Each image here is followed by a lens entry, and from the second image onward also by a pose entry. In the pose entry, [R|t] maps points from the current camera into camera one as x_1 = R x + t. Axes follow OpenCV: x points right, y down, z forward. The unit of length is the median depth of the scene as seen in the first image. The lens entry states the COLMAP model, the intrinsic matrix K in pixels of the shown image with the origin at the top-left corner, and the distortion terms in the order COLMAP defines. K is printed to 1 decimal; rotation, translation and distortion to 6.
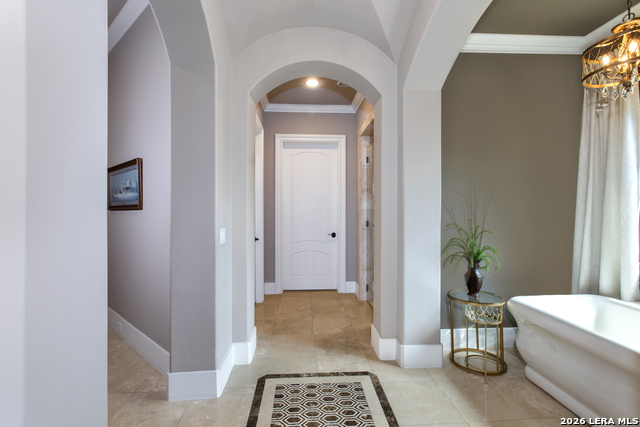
lens RADIAL K [[293.4, 0, 319.5], [0, 293.4, 211.8], [0, 0, 1]] dist [-0.002614, -0.000104]
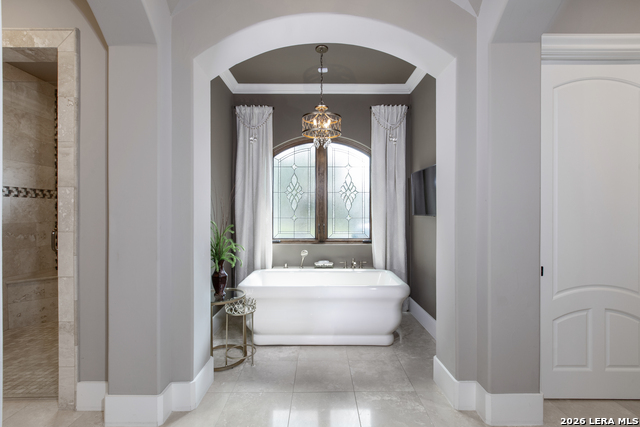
lens RADIAL K [[293.4, 0, 319.2], [0, 293.4, 211.6], [0, 0, 1]] dist [-0.002614, -0.000104]
pose [[0.059859, -0.003892, 0.998199, -0.562087], [0.005851, 0.999977, 0.003548, -0.011758], [-0.998190, 0.005628, 0.059880, 0.687458]]
